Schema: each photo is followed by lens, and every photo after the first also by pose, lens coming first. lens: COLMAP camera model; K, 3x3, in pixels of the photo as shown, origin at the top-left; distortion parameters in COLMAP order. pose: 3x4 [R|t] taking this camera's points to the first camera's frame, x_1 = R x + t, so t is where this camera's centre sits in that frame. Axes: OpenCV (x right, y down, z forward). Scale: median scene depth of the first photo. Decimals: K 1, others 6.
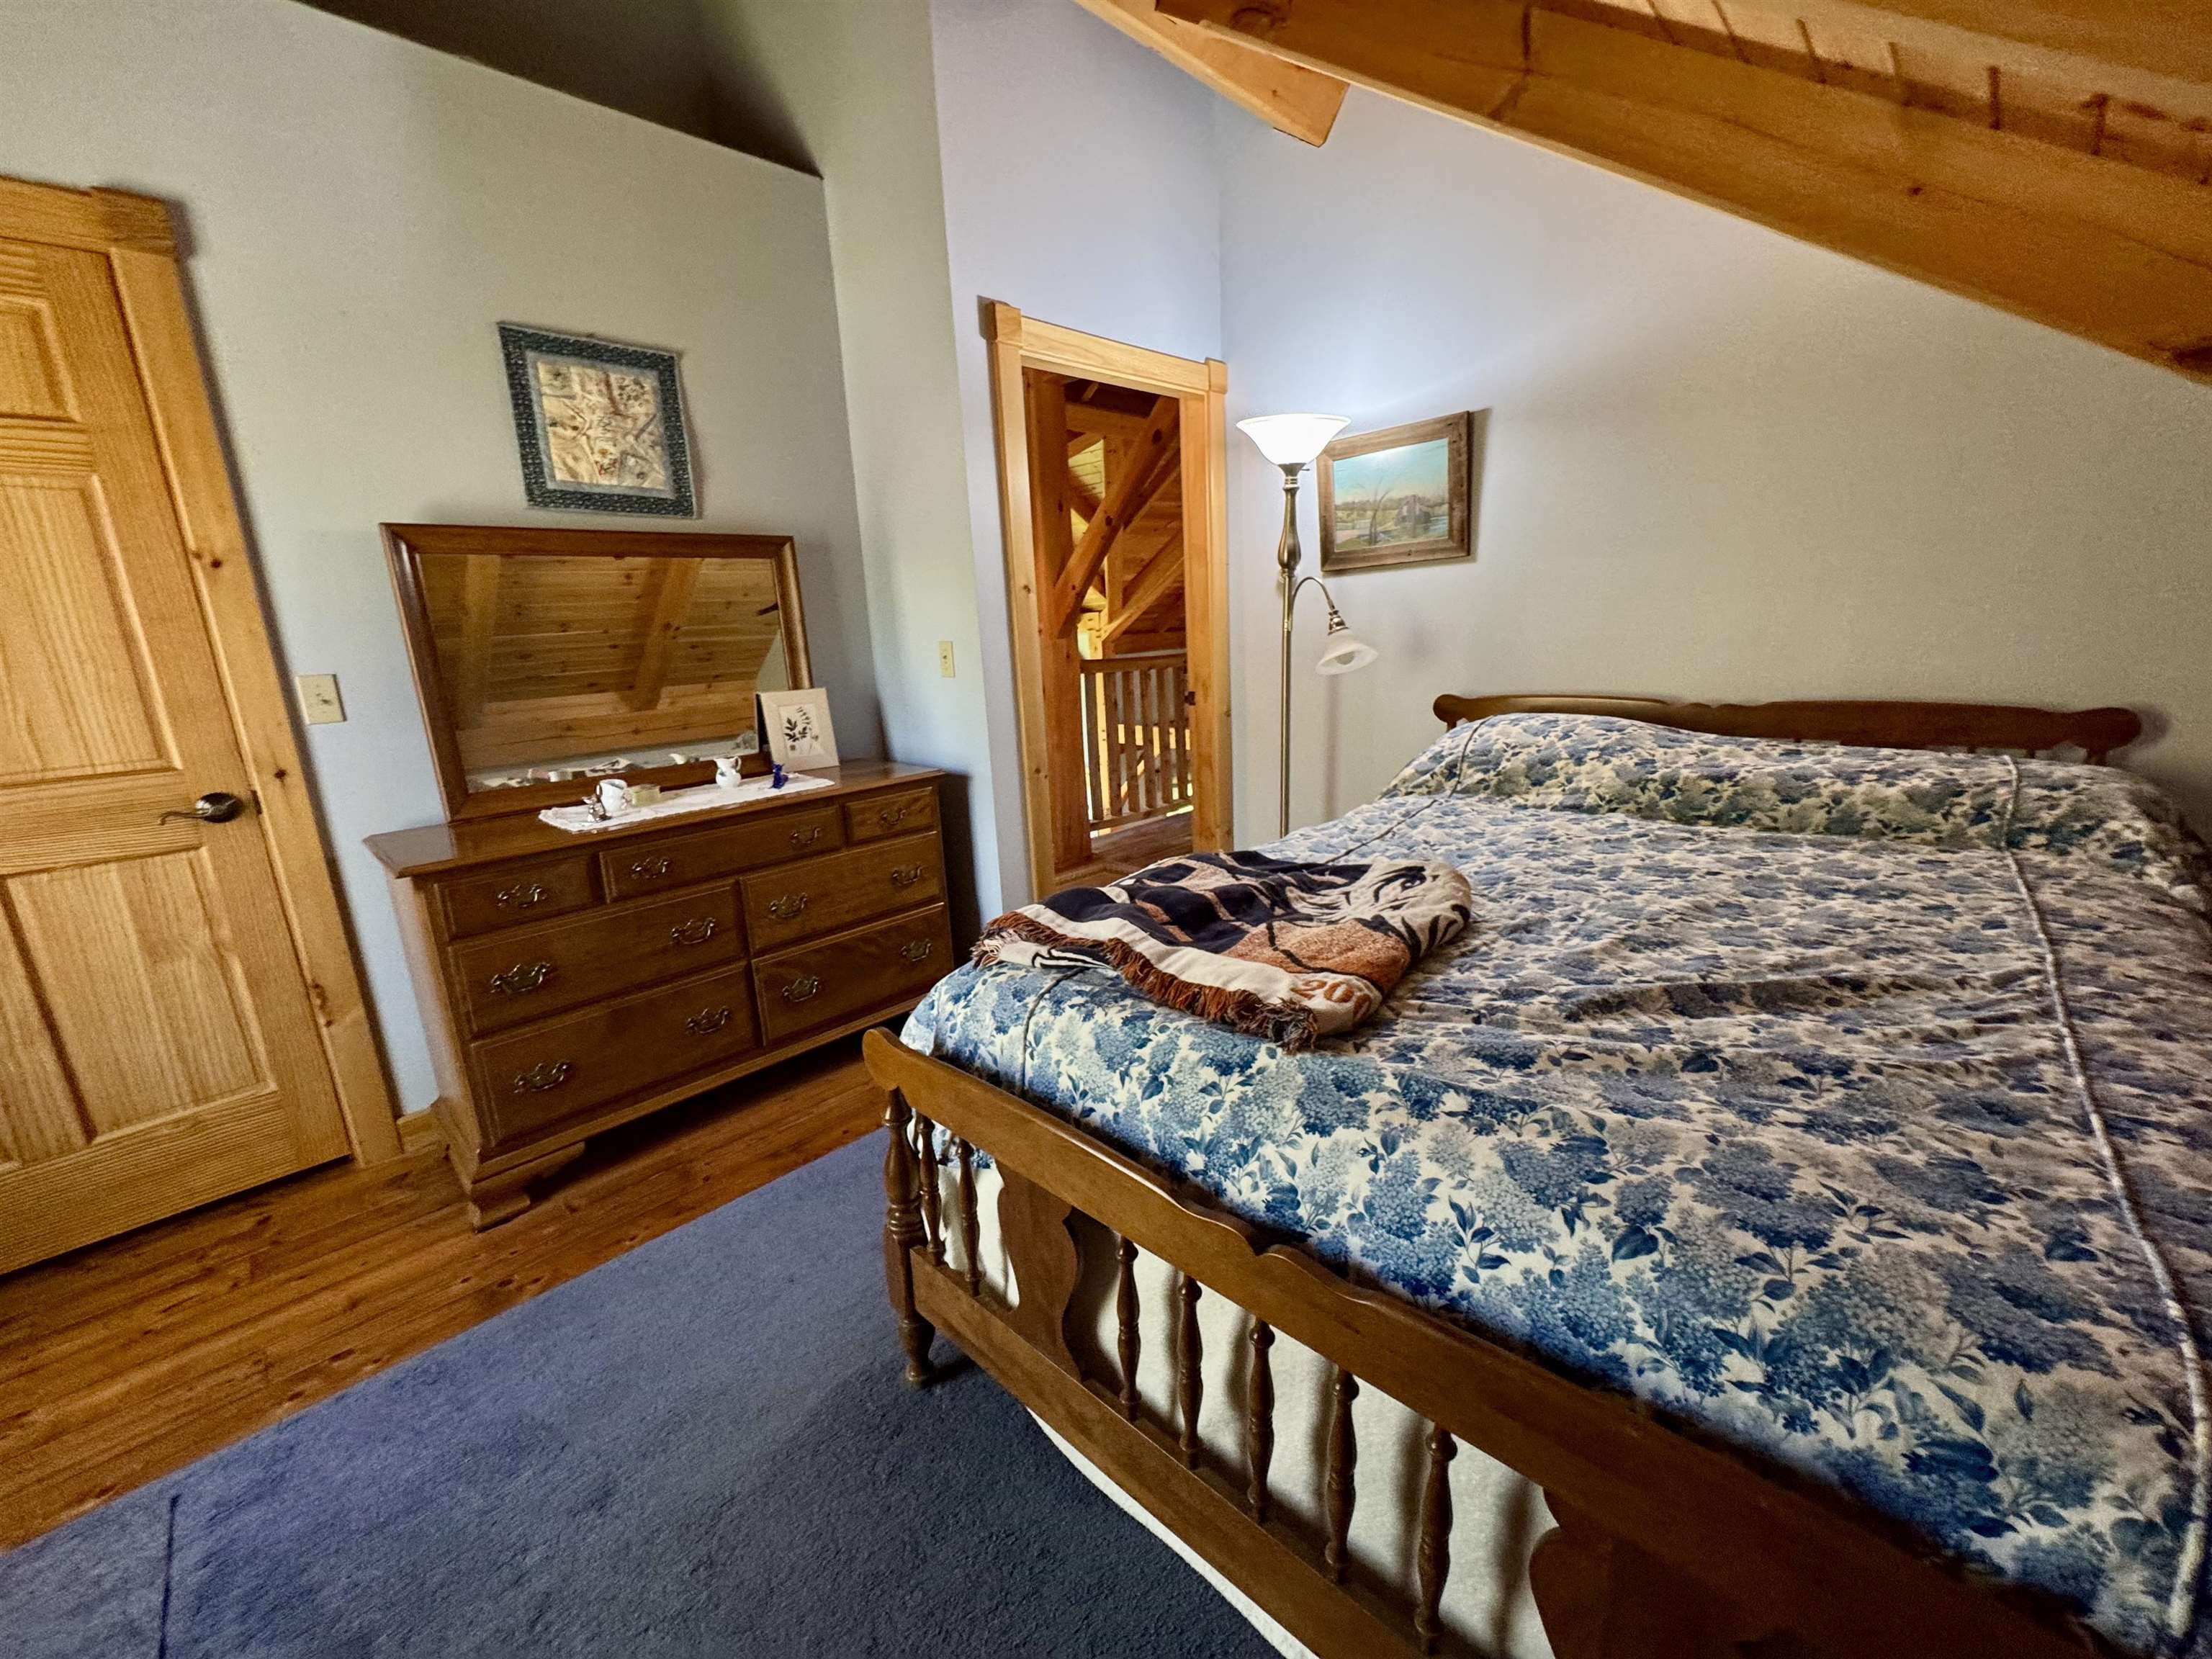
lens RADIAL K [[881.9, 0, 1111.7], [0, 881.9, 829.5], [0, 0, 1]] dist [-0.002738, 0.000257]
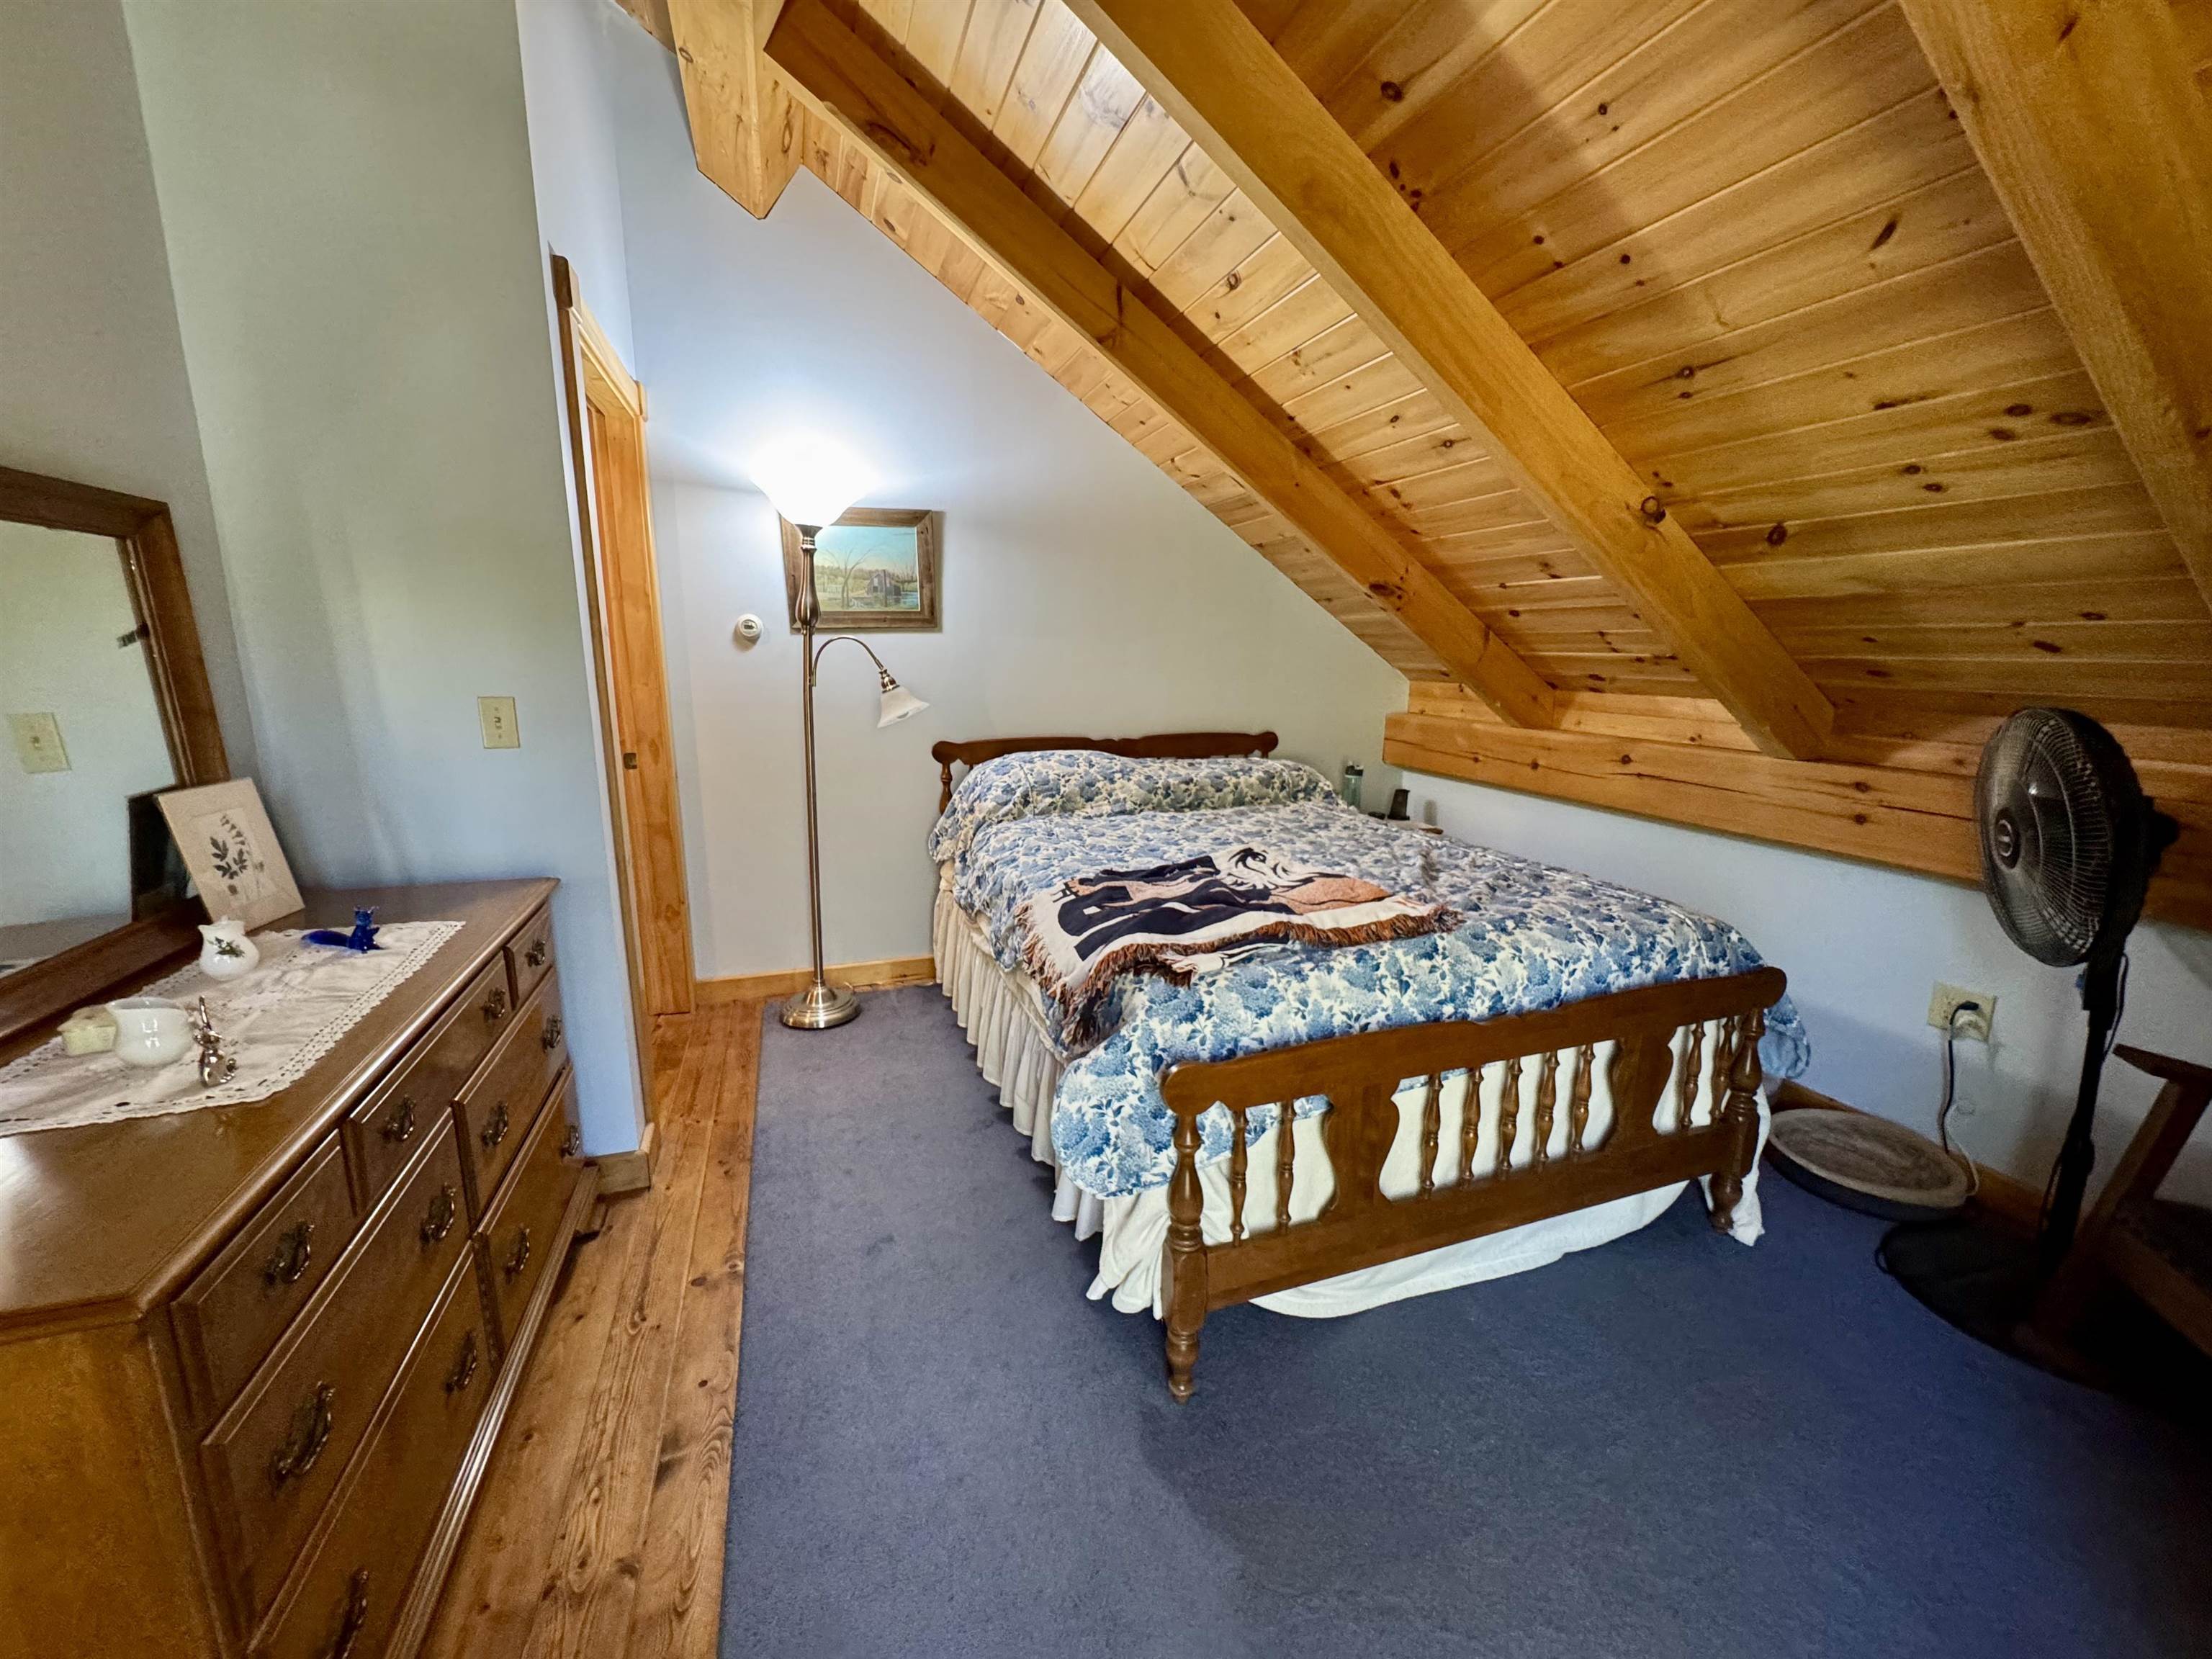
lens RADIAL K [[881.9, 0, 1111.7], [0, 881.9, 829.5], [0, 0, 1]] dist [-0.002738, 0.000257]
pose [[0.444379, -0.132015, 0.886059, -1.211635], [0.177466, 0.982453, 0.057374, -0.130557], [-0.878085, 0.131749, 0.460009, 0.544235]]
